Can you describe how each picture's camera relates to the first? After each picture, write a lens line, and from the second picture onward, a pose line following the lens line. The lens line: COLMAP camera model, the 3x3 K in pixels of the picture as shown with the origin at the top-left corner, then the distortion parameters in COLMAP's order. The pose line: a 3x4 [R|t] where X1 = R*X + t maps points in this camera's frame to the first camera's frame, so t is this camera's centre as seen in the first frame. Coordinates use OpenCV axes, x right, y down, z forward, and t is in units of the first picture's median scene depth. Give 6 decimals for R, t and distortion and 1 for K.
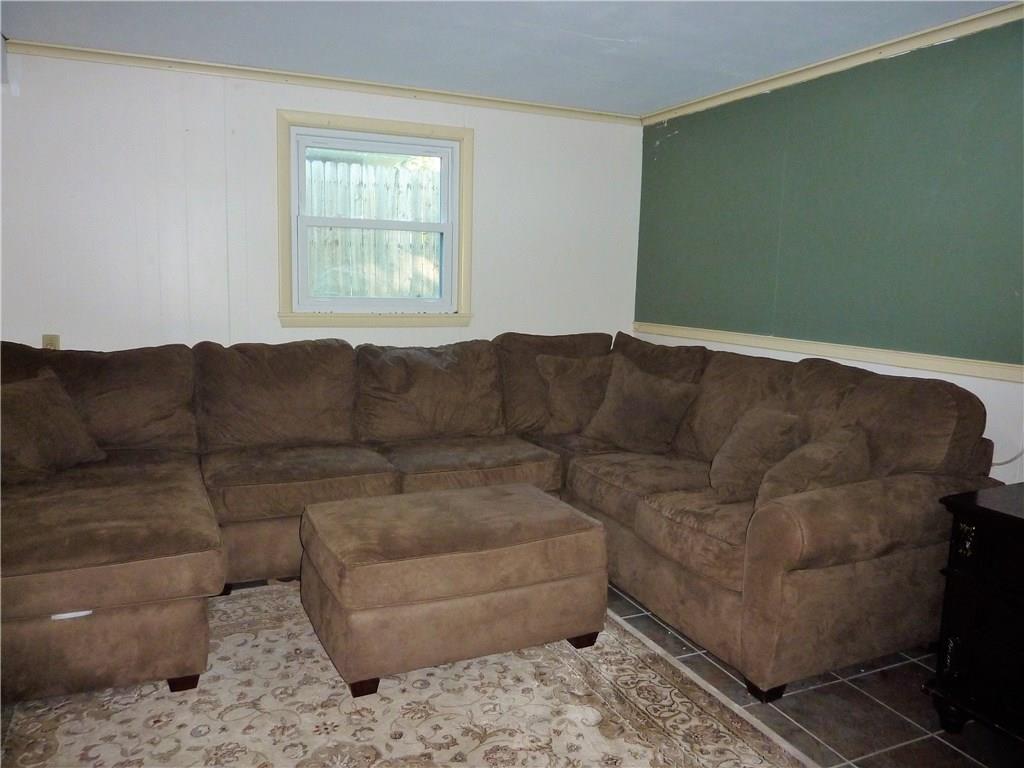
lens RADIAL K [[769.5, 0, 512.0], [0, 769.5, 384.0], [0, 0, 1]] dist [-0.039924, 0.002339]
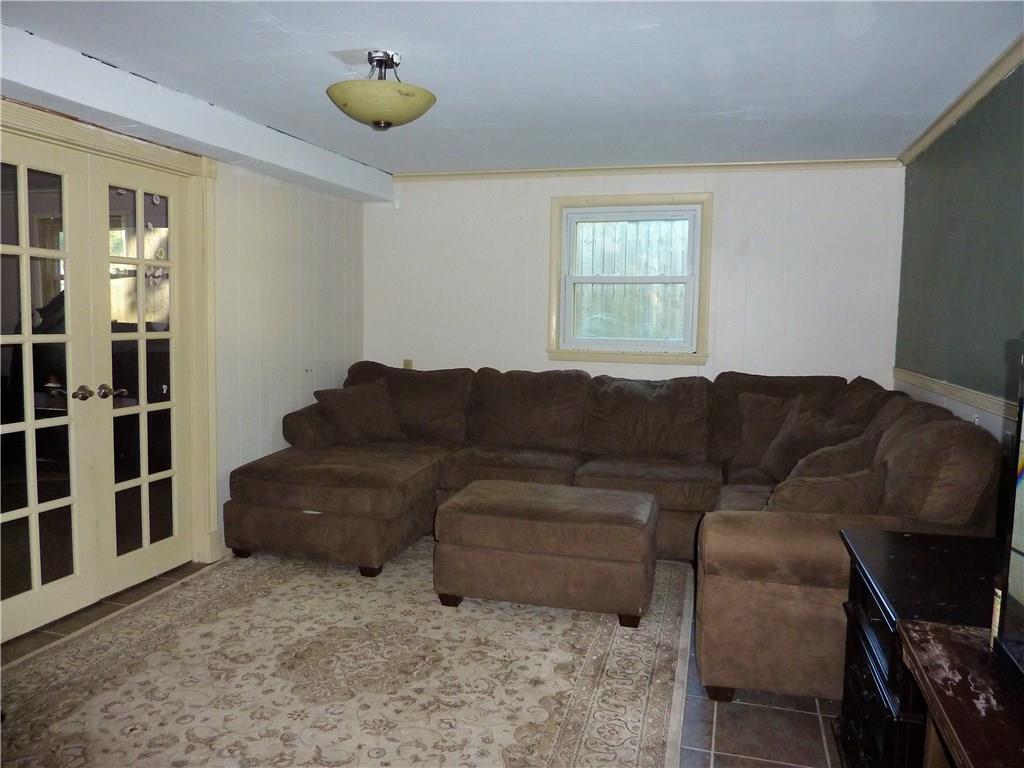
lens RADIAL K [[769.5, 0, 512.0], [0, 769.5, 384.0], [0, 0, 1]] dist [-0.039924, 0.002339]
pose [[0.756254, 0.042394, -0.652904, 0.765516], [-0.092696, 0.994775, -0.042777, 0.042081], [0.647679, 0.092872, 0.756232, -0.045579]]
